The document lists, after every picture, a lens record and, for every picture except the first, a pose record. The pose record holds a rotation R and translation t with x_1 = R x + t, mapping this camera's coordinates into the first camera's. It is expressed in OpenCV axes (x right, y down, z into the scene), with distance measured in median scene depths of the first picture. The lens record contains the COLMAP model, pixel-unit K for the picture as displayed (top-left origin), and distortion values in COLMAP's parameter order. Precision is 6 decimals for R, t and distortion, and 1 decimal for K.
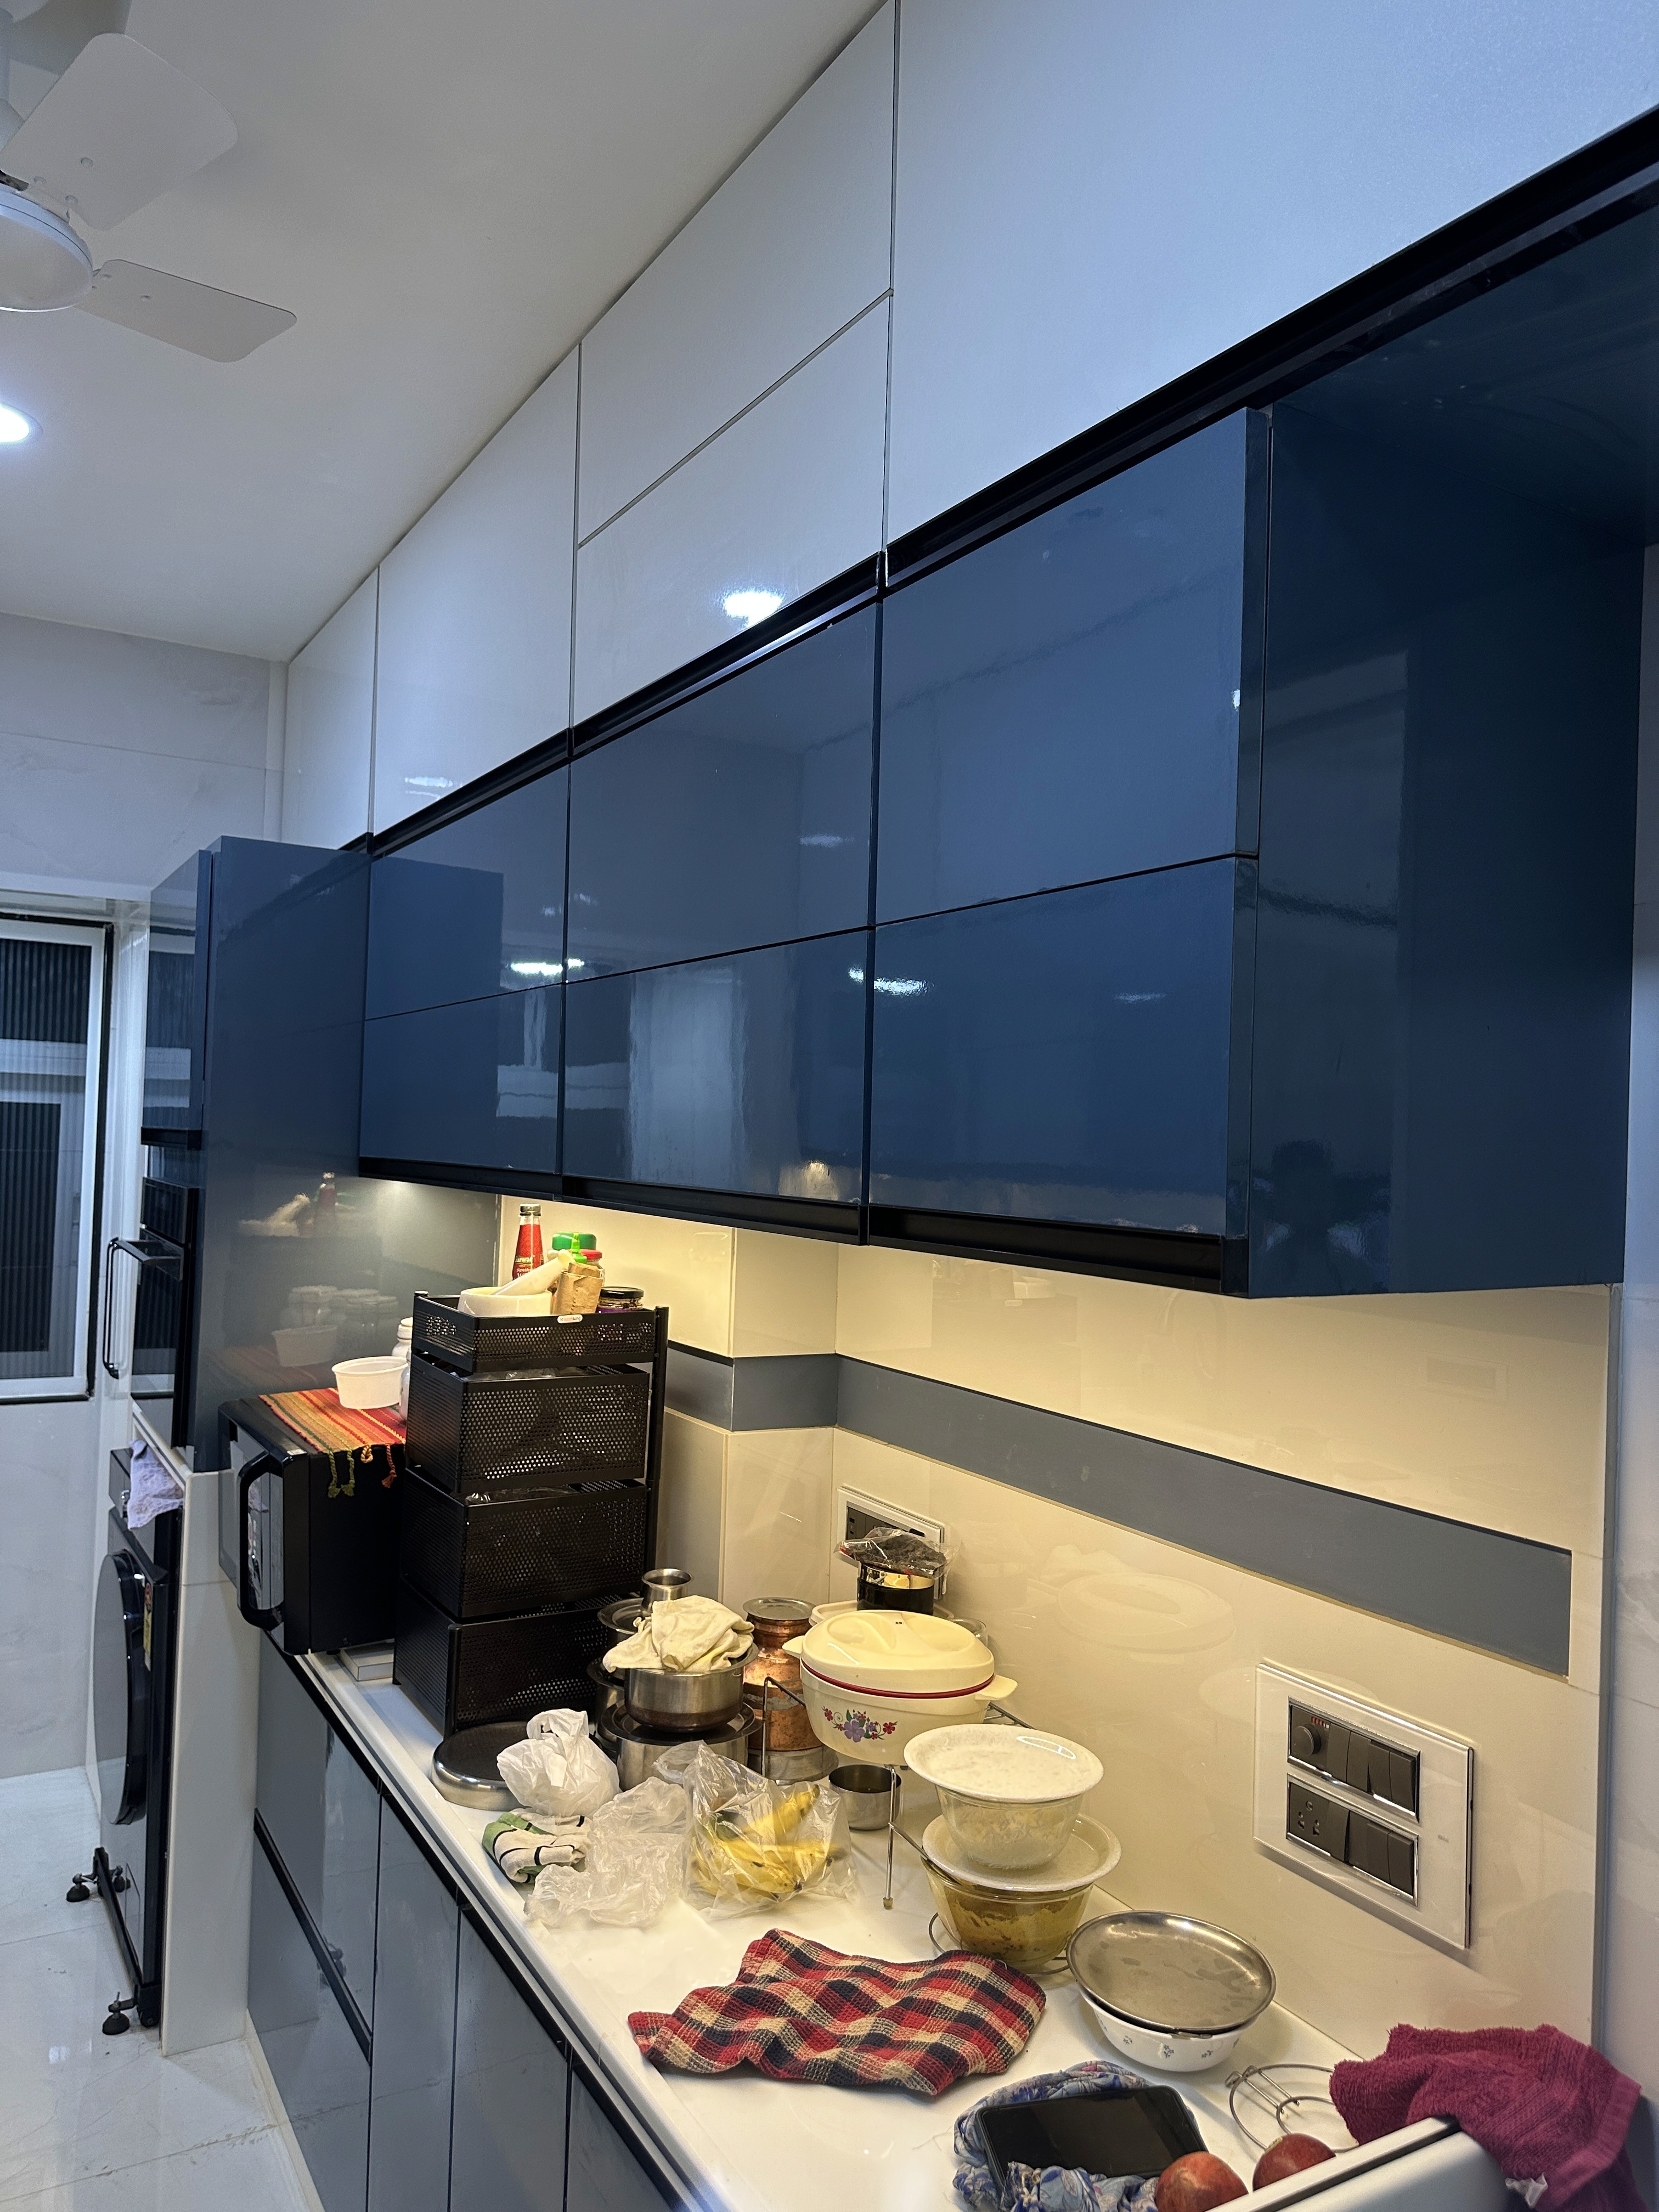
lens RADIAL K [[1589.8, 0, 829.5], [0, 1589.8, 1106.0], [0, 0, 1]] dist [0.003263, -0.035568]
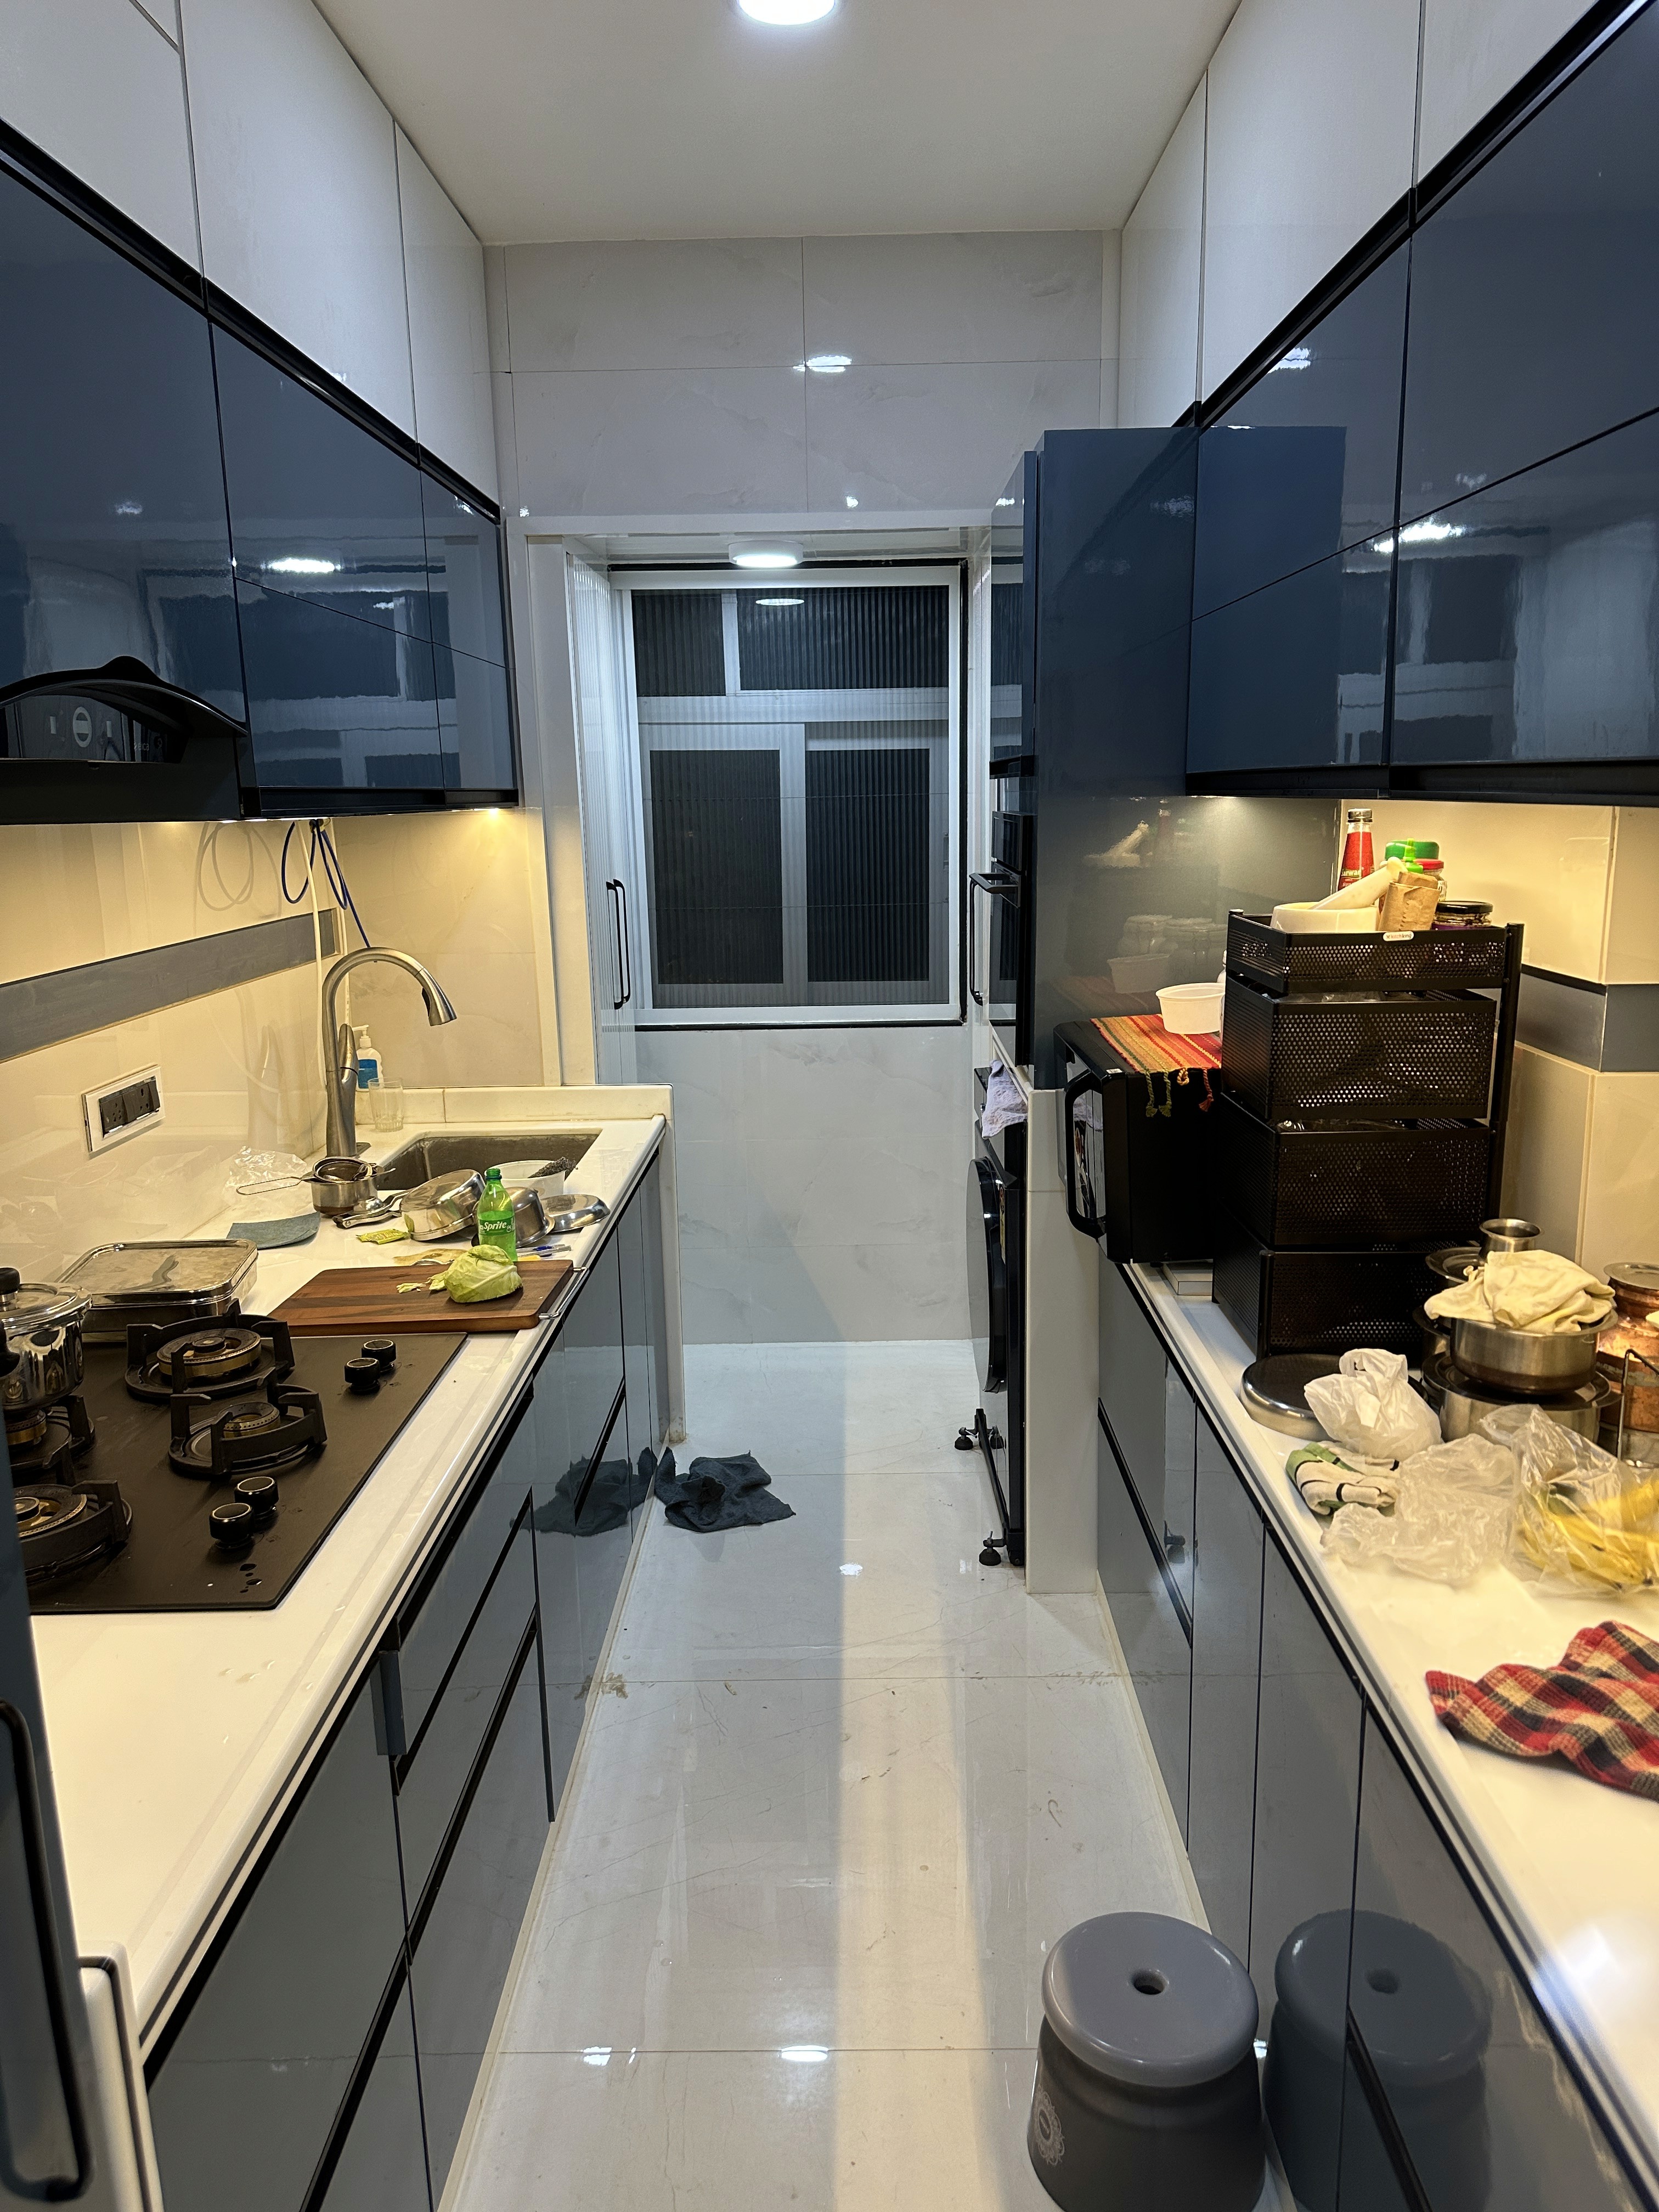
lens RADIAL K [[1543.7, 0, 843.2], [0, 1543.7, 1113.9], [0, 0, 1]] dist [0.126948, -0.191313]
pose [[0.861304, 0.064380, -0.503994, 0.015698], [0.050072, 0.976356, 0.210290, 0.029284], [0.505616, -0.206360, 0.837716, 0.083209]]
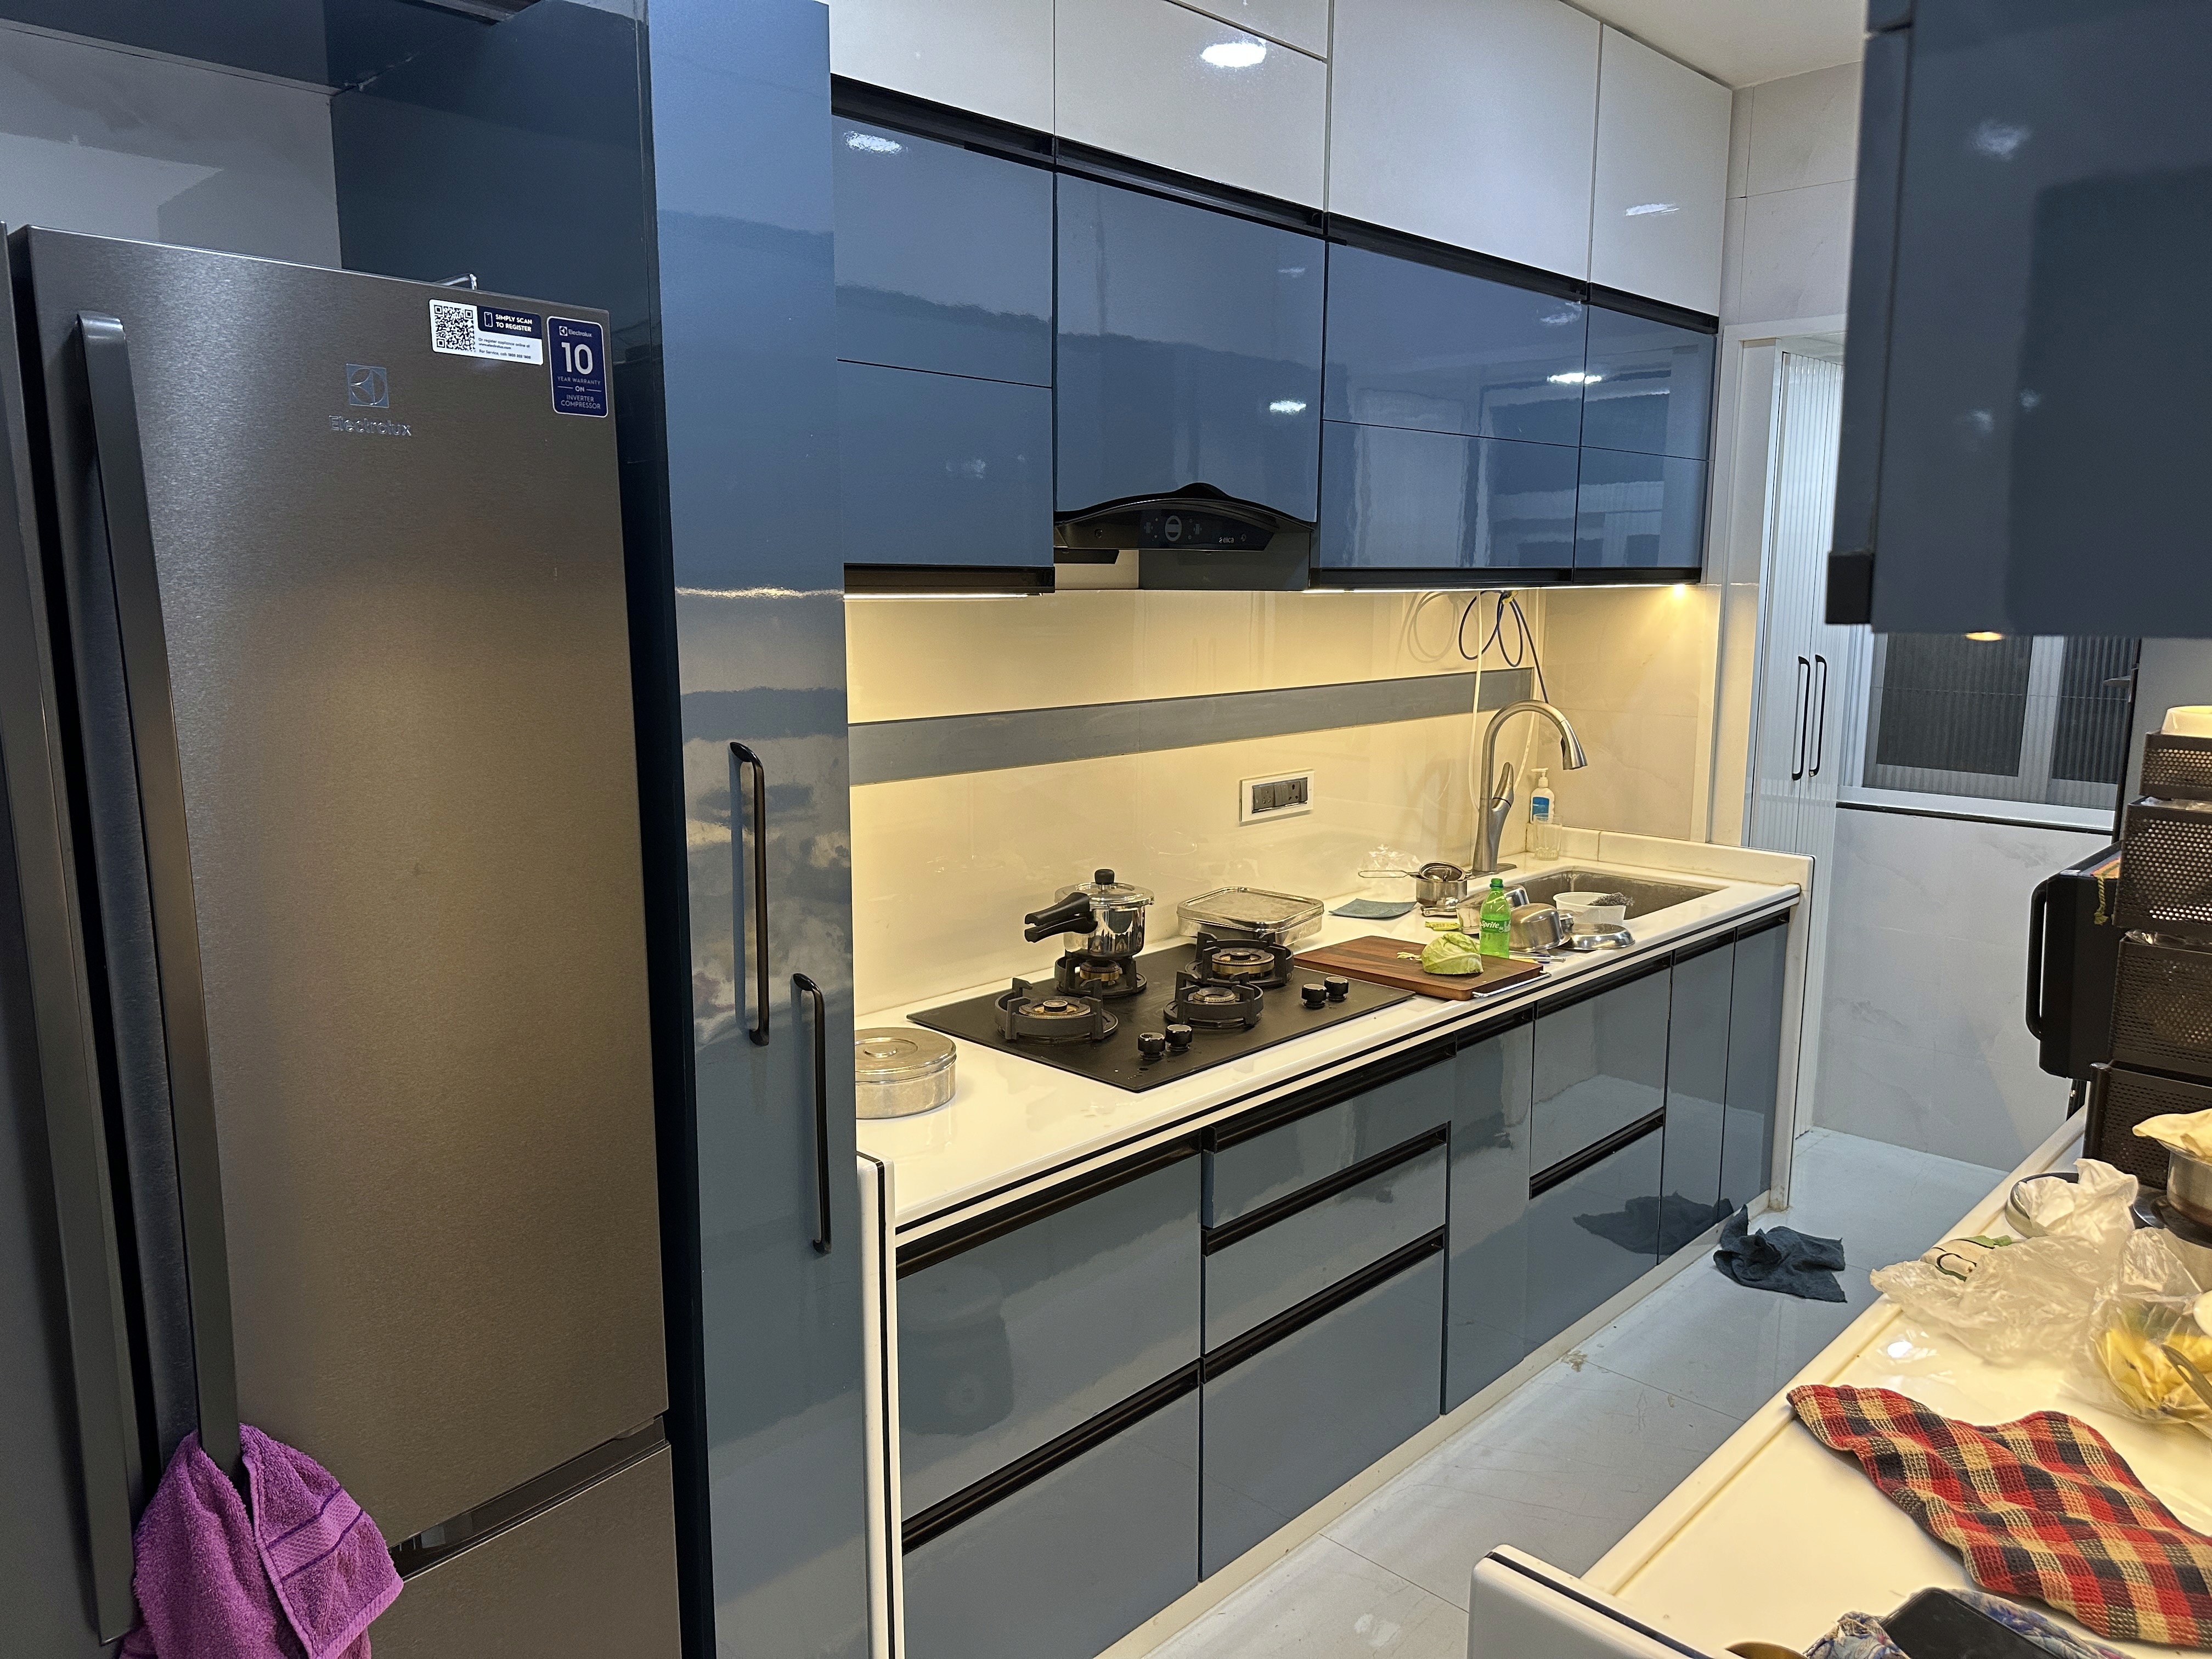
lens RADIAL K [[1543.7, 0, 1104.3], [0, 1543.7, 831.1], [0, 0, 1]] dist [0.126948, -0.191313]
pose [[0.264728, 0.134180, -0.954942, 0.460446], [0.024662, 0.989006, 0.145803, 0.043498], [0.964008, -0.062149, 0.258508, 0.210077]]
